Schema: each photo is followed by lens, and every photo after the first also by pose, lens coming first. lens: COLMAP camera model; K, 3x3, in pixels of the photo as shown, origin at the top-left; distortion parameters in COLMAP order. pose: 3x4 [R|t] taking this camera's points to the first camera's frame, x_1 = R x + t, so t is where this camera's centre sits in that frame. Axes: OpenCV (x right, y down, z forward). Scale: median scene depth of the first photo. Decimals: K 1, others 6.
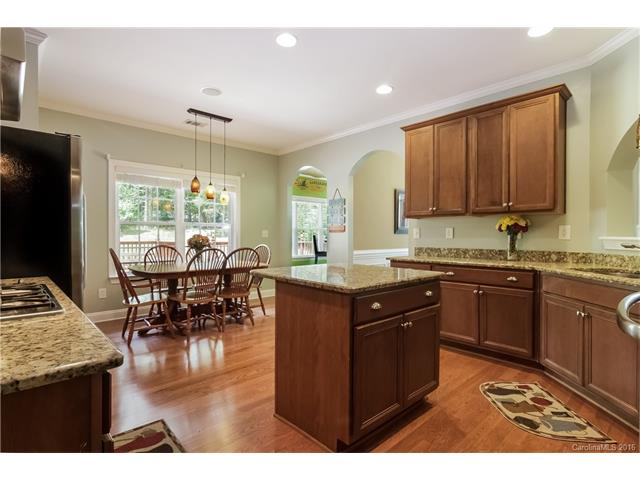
lens RADIAL K [[329.5, 0, 320.0], [0, 329.5, 240.0], [0, 0, 1]] dist [0.000761, 0.000964]
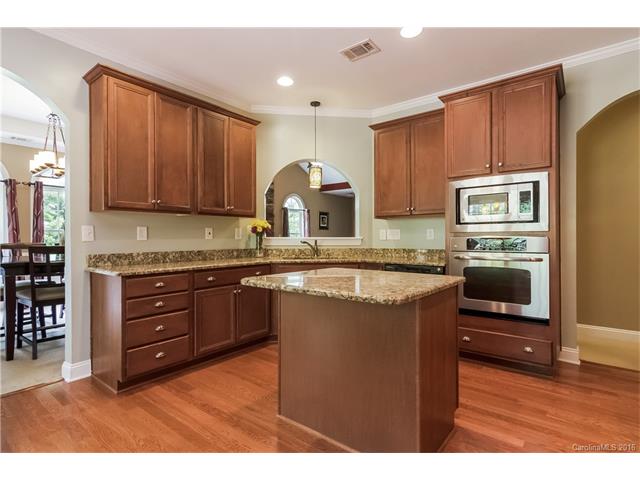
lens RADIAL K [[329.5, 0, 320.0], [0, 329.5, 240.0], [0, 0, 1]] dist [0.000761, 0.000964]
pose [[-0.143197, -0.007499, 0.989666, -0.517670], [0.019896, 0.999747, 0.010454, -0.005927], [-0.989494, 0.021188, -0.143011, 0.813664]]
